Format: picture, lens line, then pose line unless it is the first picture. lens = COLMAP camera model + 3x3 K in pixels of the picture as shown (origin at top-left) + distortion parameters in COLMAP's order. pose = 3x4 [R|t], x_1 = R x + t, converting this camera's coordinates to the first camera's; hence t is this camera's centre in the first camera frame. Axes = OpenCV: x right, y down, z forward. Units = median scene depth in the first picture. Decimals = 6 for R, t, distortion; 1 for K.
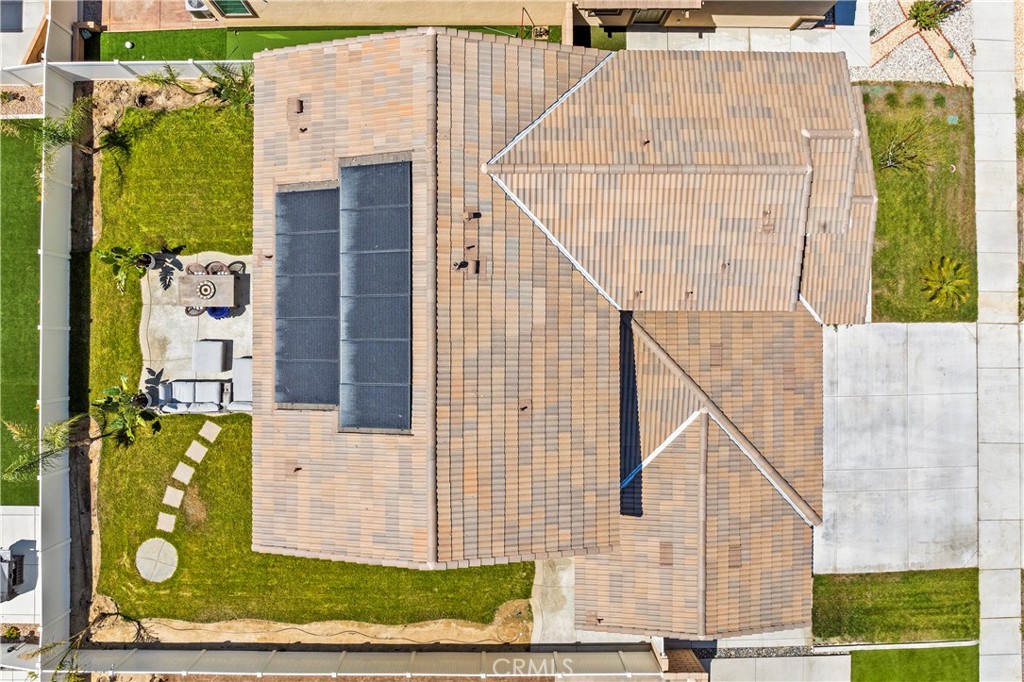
lens RADIAL K [[739.9, 0, 488.9], [0, 739.9, 327.4], [0, 0, 1]] dist [-0.044300, 0.007916]
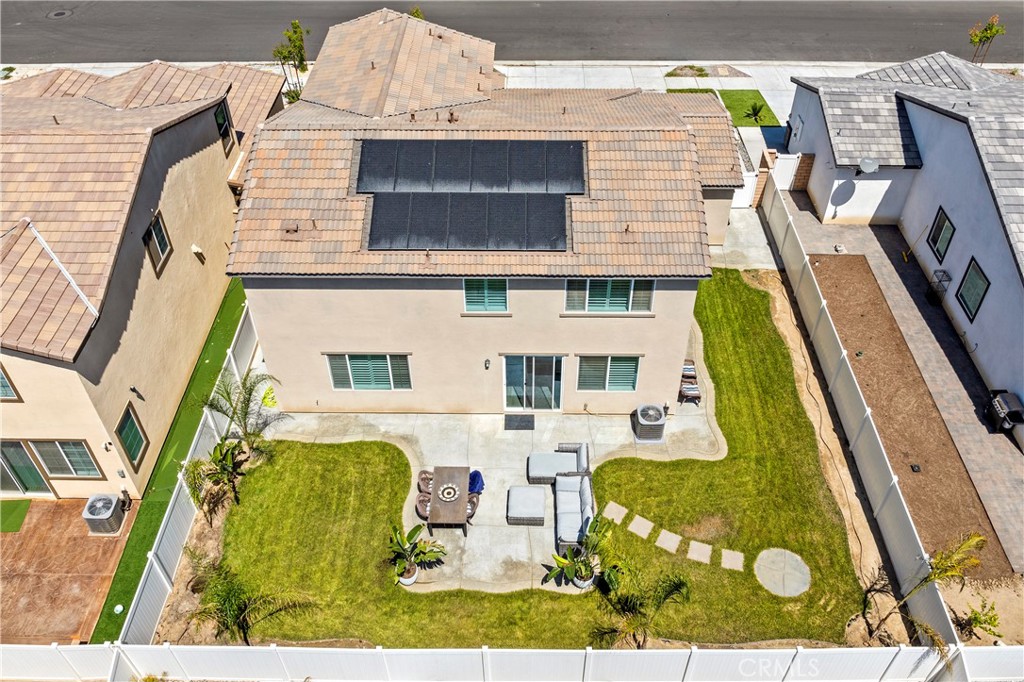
lens RADIAL K [[756.1, 0, 512.0], [0, 756.1, 341.0], [0, 0, 1]] dist [-0.038089, -0.002217]
pose [[0.016319, -0.713927, 0.700030, -0.853299], [0.999842, 0.016615, -0.006364, 0.024727], [-0.007088, 0.700023, 0.714085, 0.241459]]
